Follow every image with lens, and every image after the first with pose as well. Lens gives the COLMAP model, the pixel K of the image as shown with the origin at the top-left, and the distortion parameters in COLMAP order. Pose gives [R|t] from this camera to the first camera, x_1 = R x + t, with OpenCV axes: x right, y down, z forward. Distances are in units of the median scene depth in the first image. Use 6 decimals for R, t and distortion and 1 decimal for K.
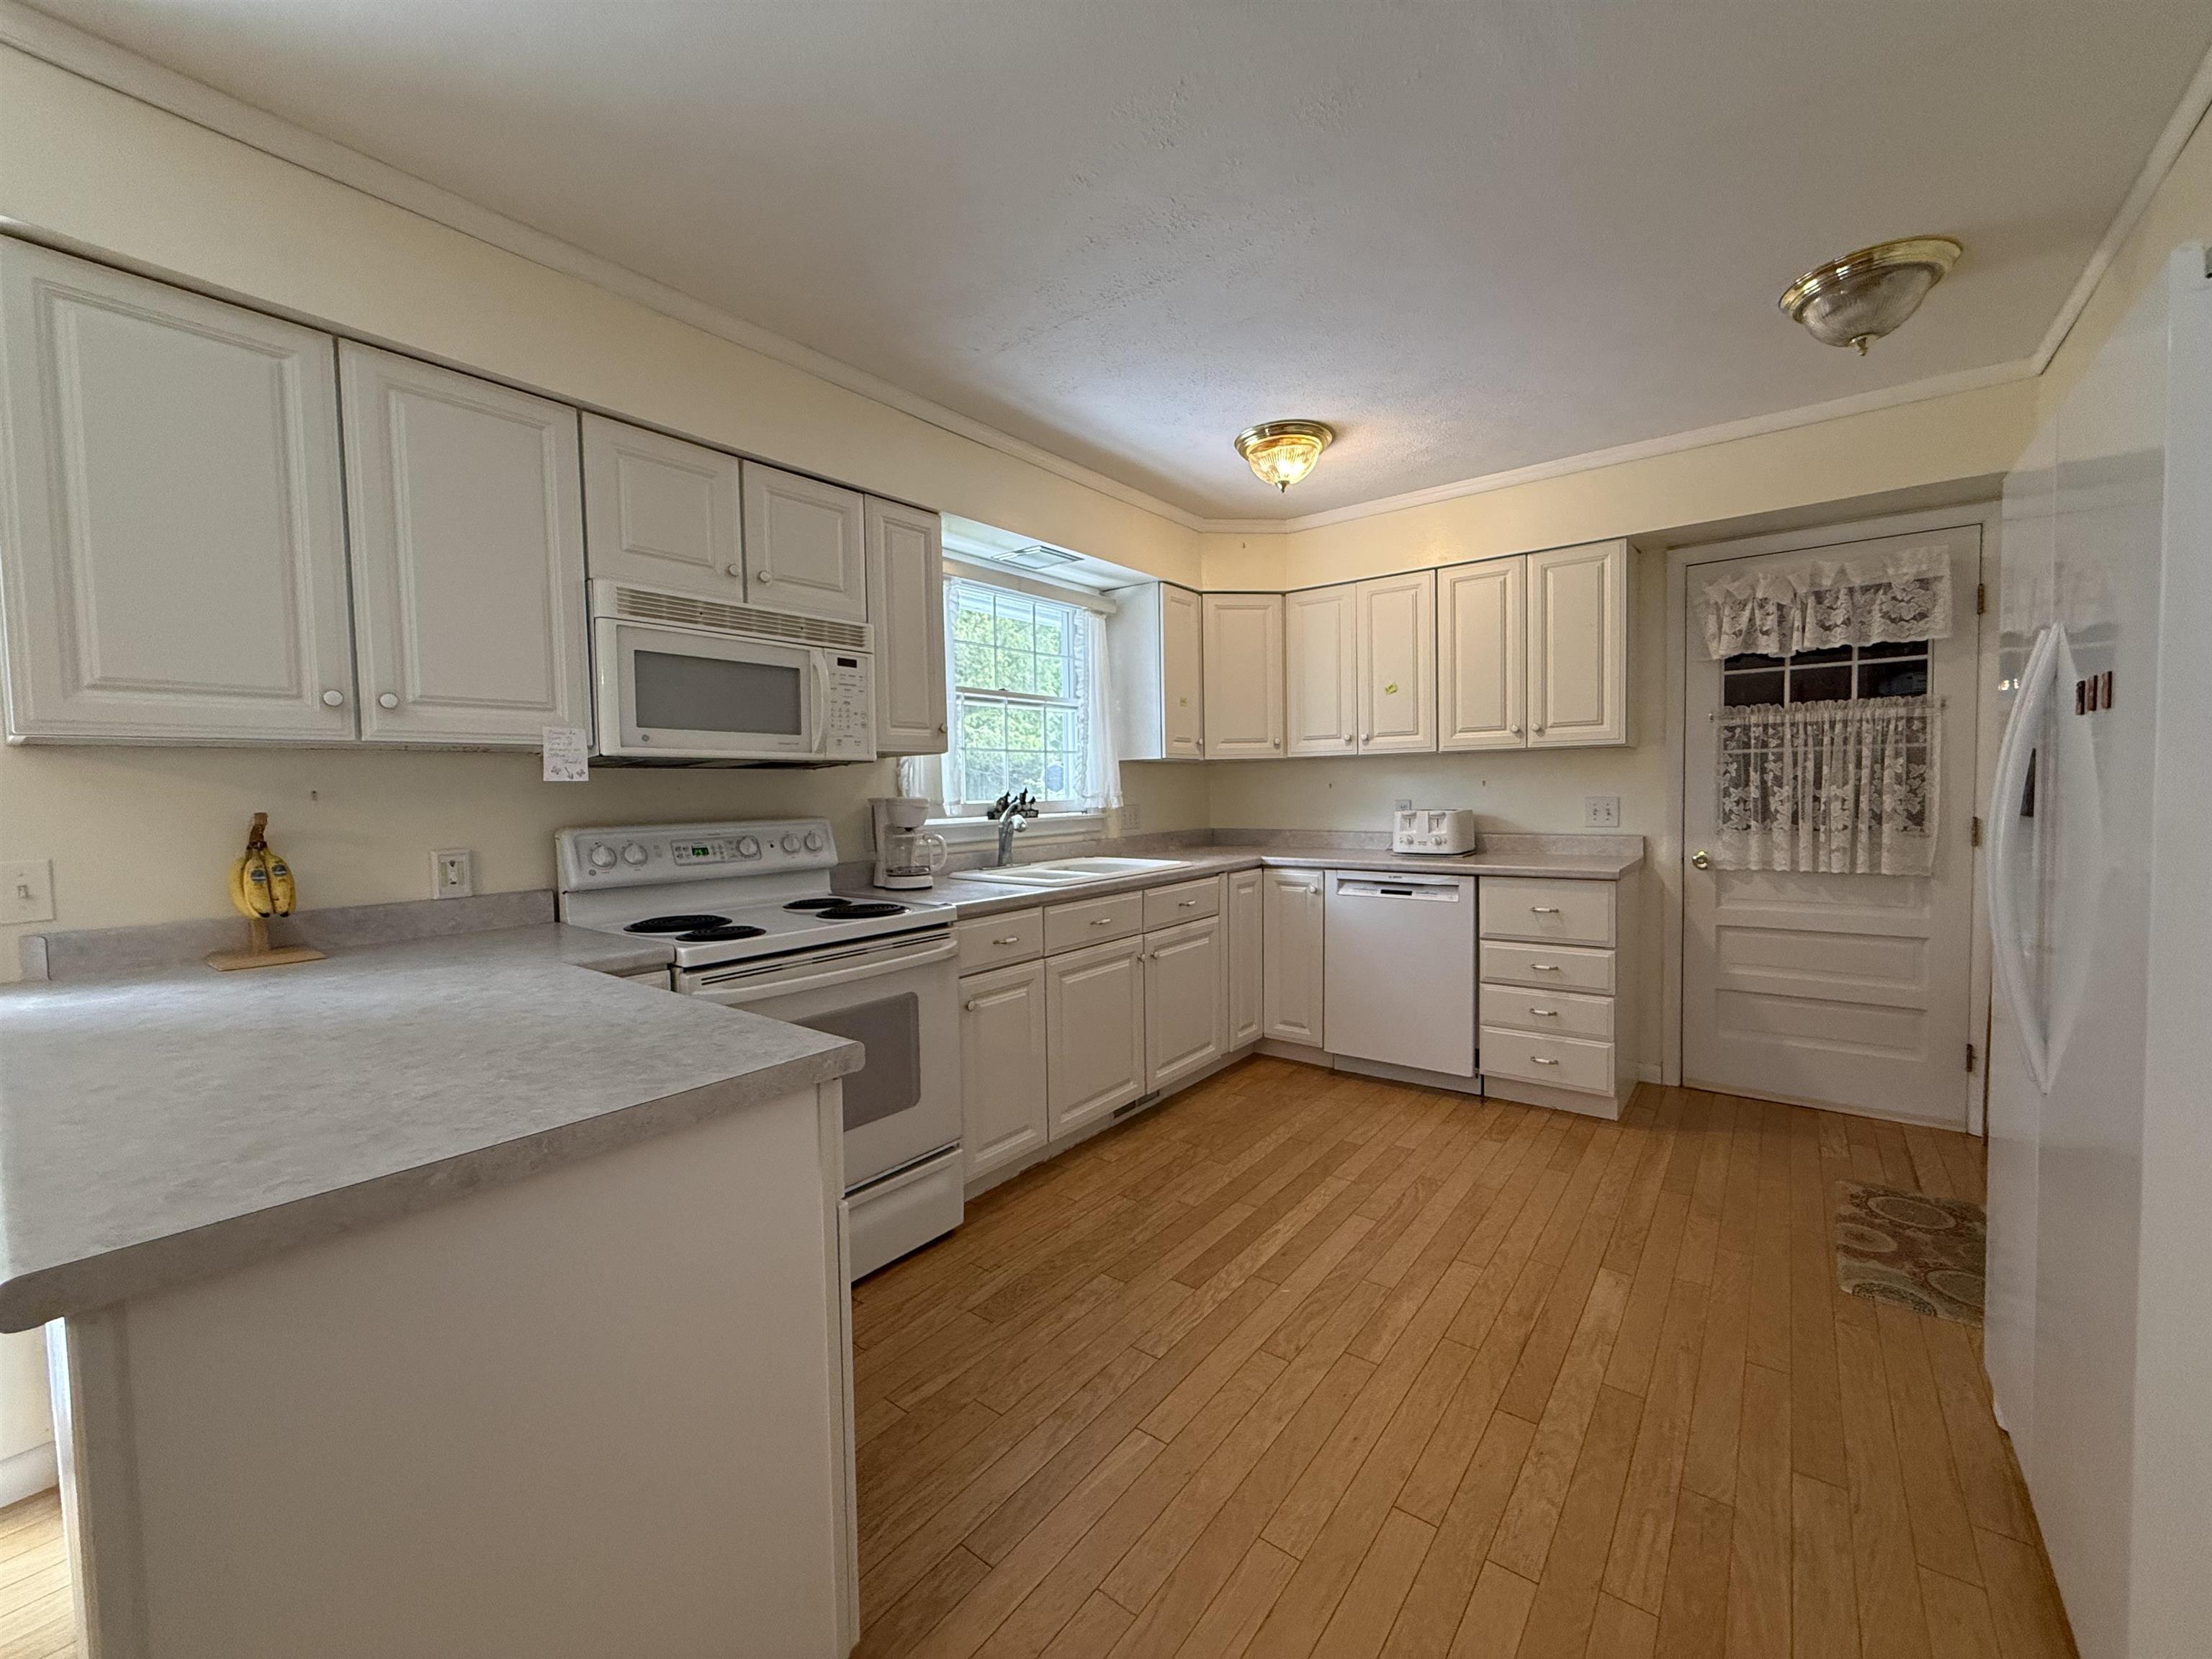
lens RADIAL K [[880.4, 0, 1112.3], [0, 880.4, 831.4], [0, 0, 1]] dist [-0.001209, 0.000692]
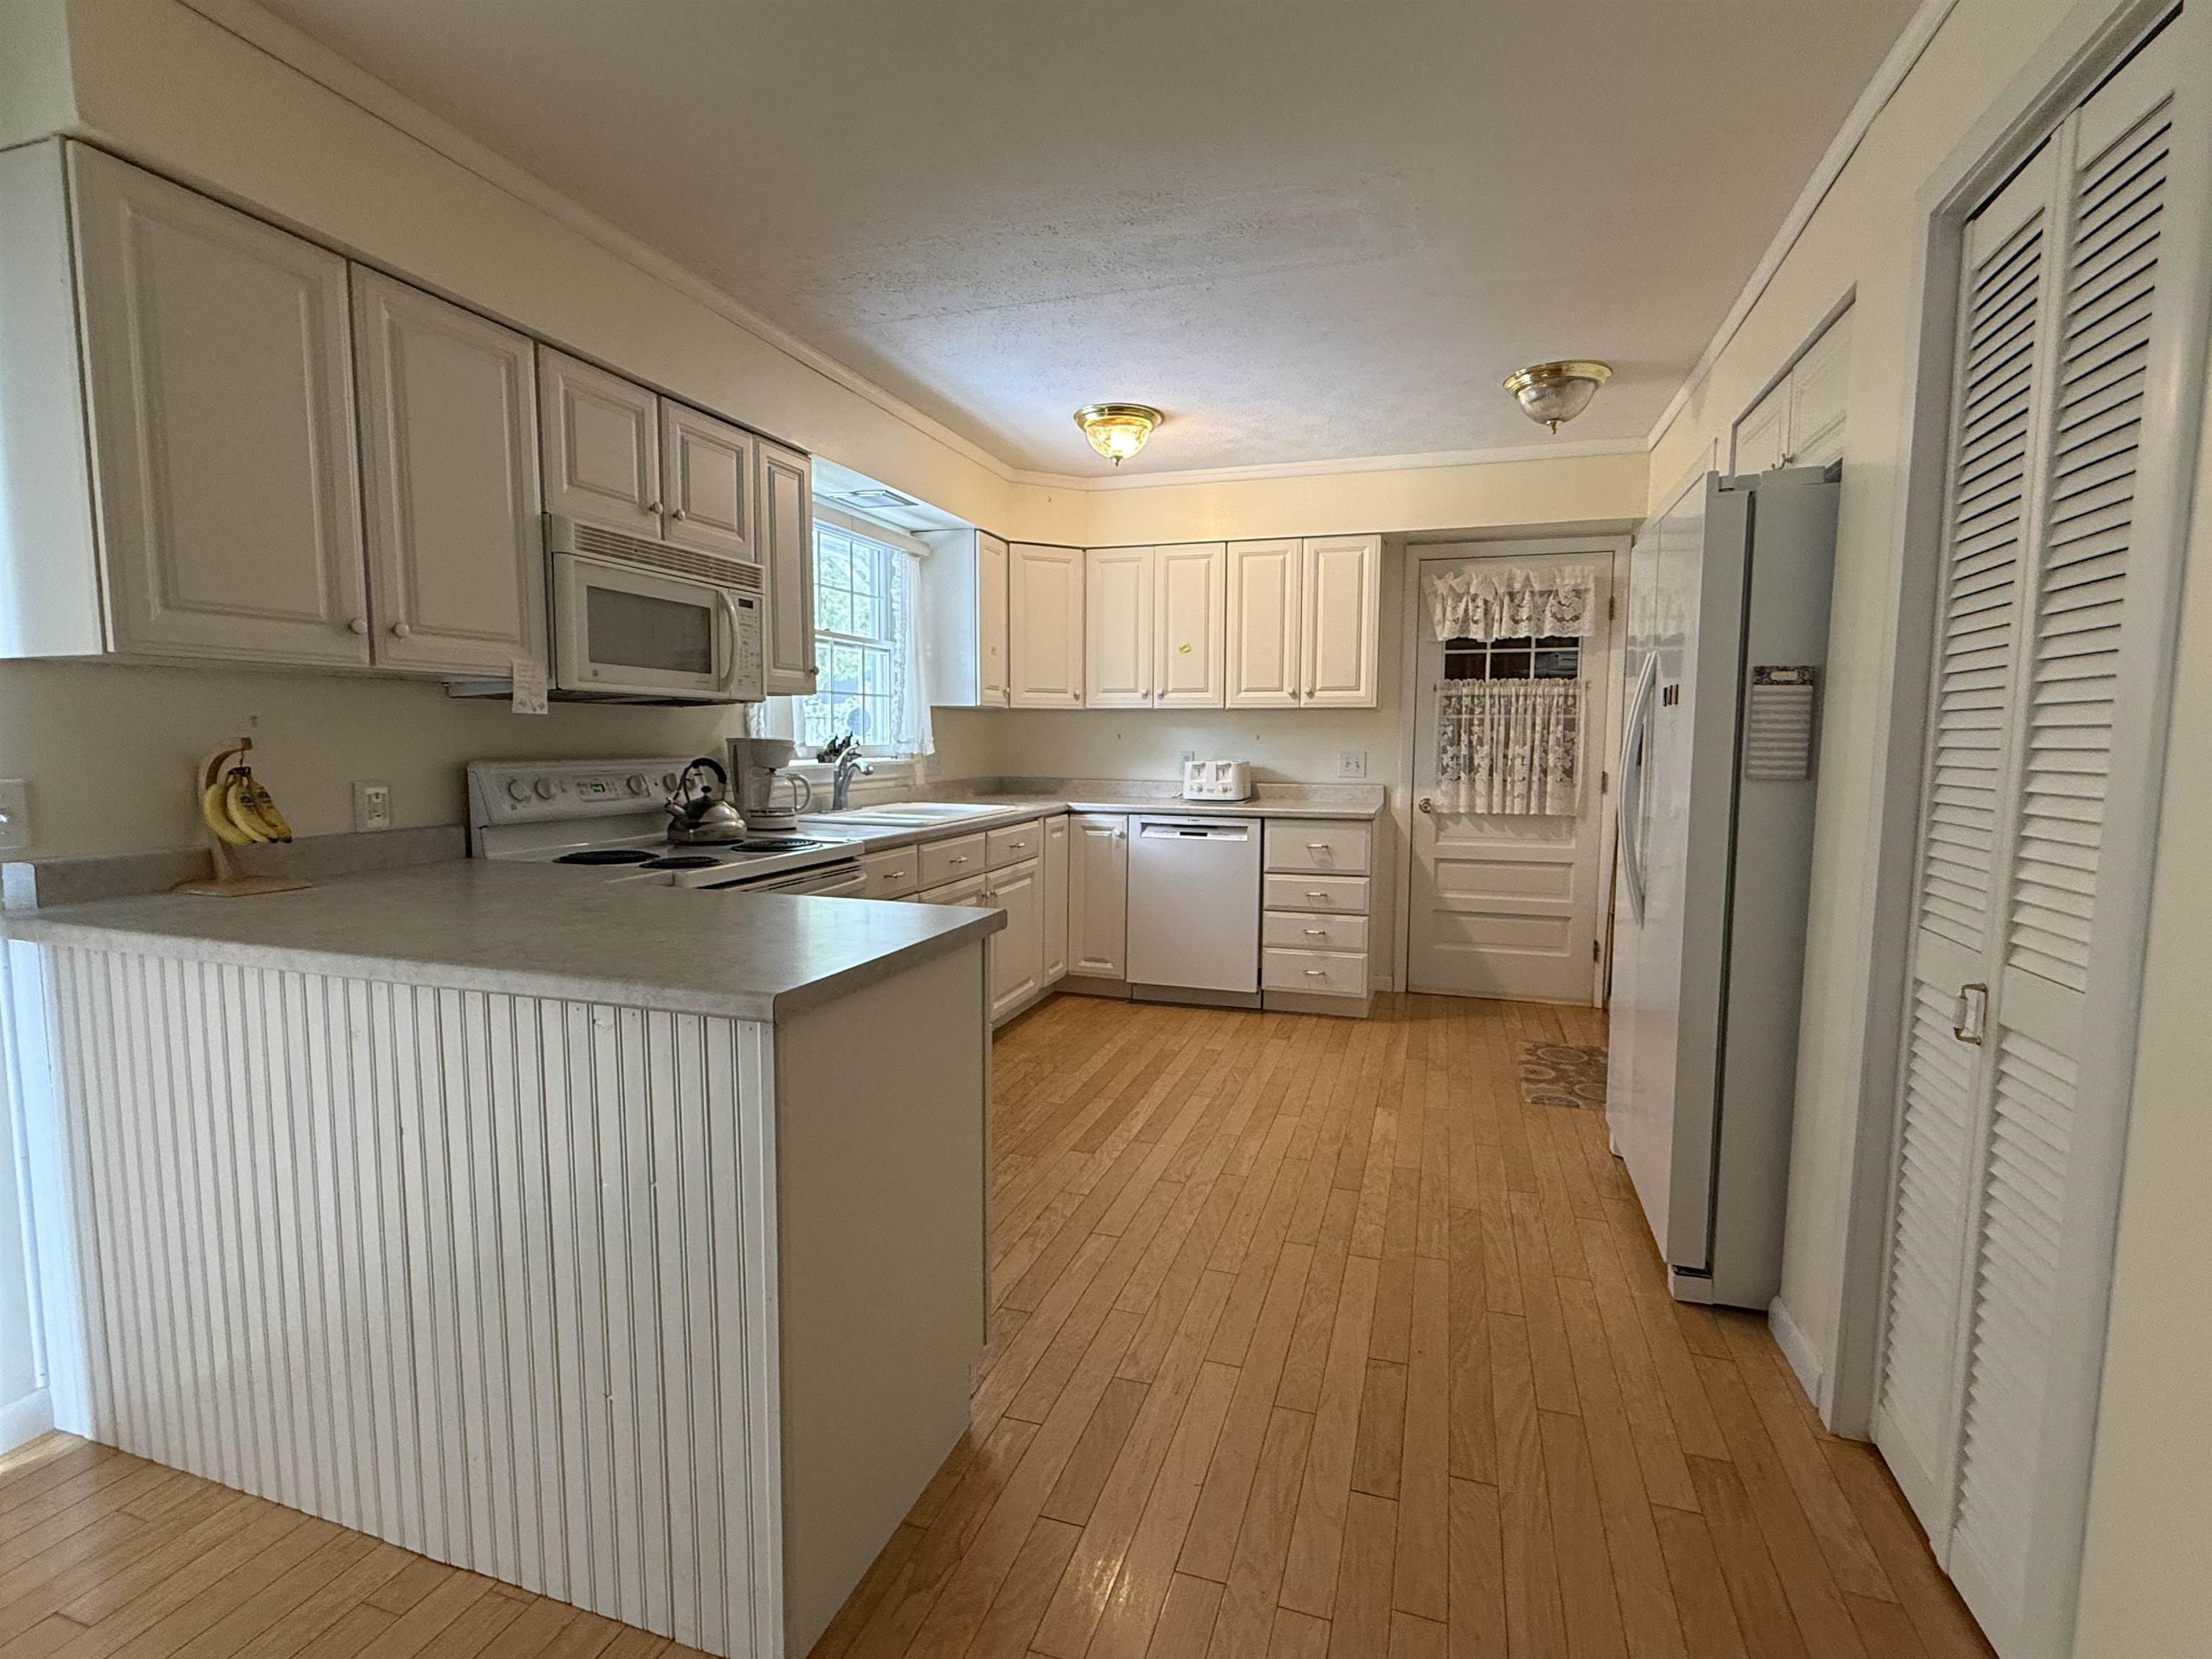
lens RADIAL K [[1045.2, 0, 1114.7], [0, 1045.2, 834.1], [0, 0, 1]] dist [0.006589, 0.000678]
pose [[0.939370, -0.007708, 0.342818, -0.318973], [-0.006913, 0.999118, 0.041407, 0.021578], [-0.342835, -0.041267, 0.938489, -0.293128]]
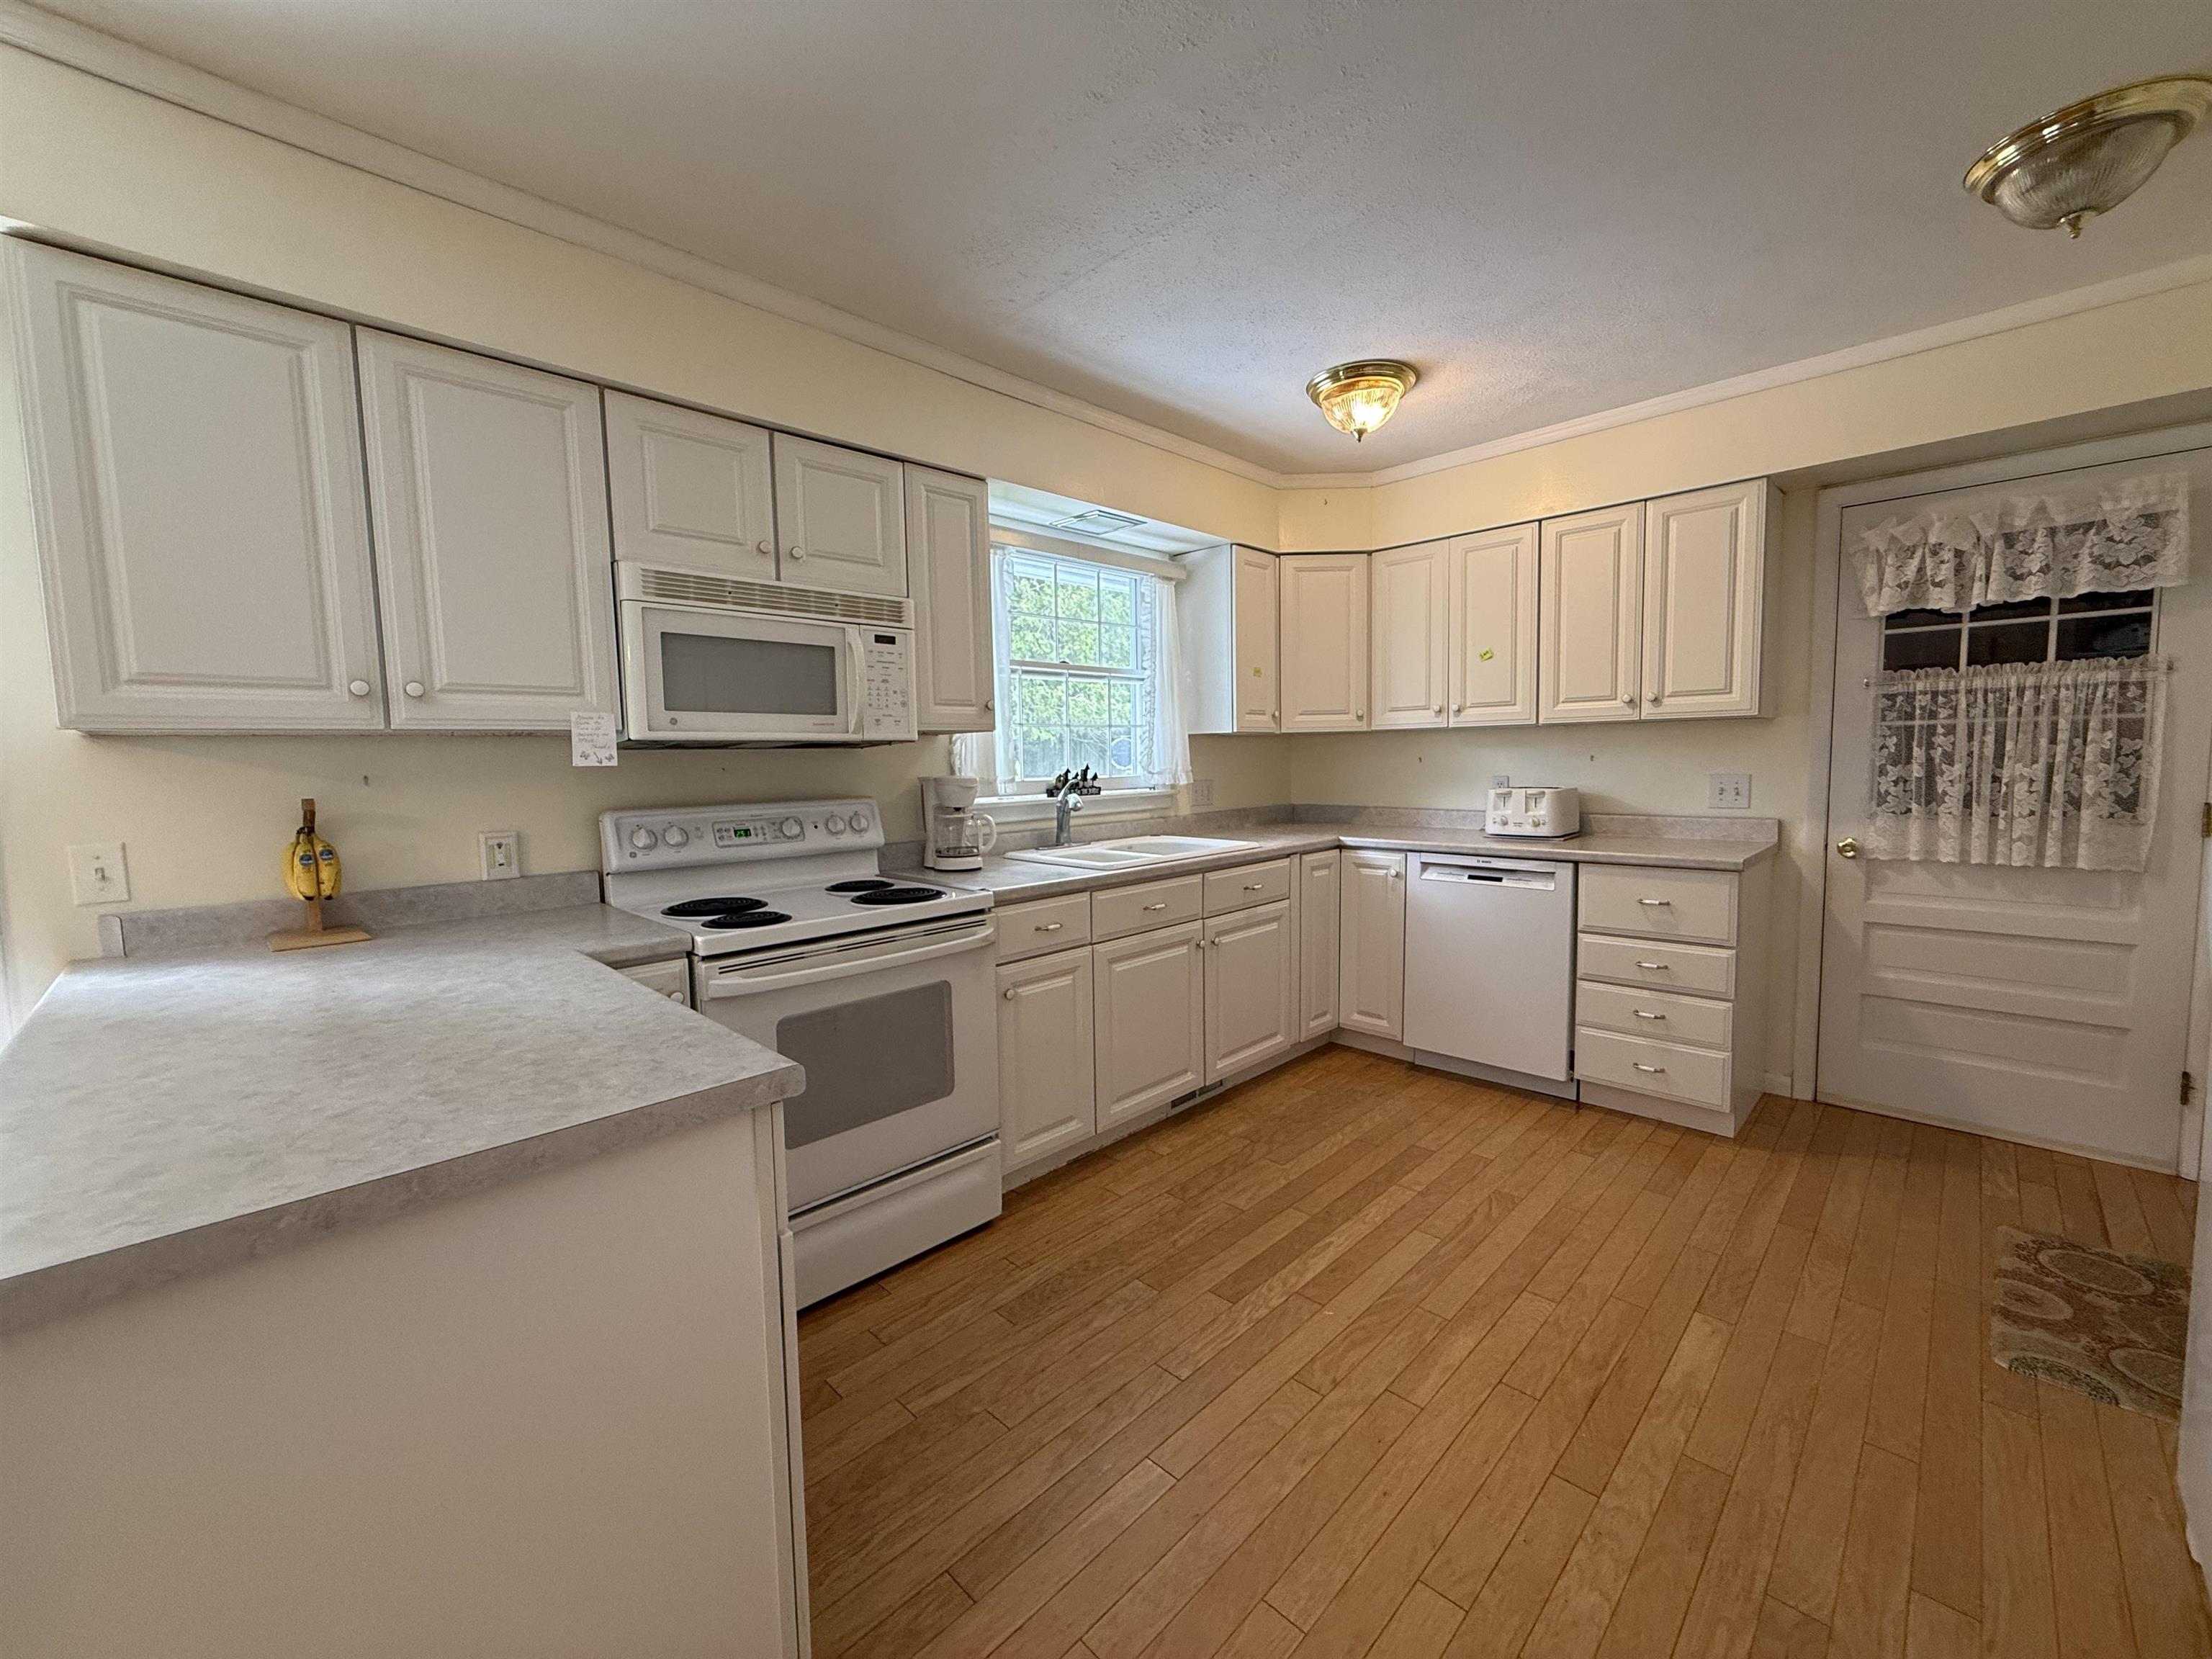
lens RADIAL K [[880.4, 0, 1113.6], [0, 880.4, 830.5], [0, 0, 1]] dist [-0.001209, 0.000692]
pose [[0.992602, 0.009719, -0.121026, 0.068482], [-0.005096, 0.999248, 0.038446, -0.019876], [0.121309, -0.037545, 0.991904, 0.060008]]
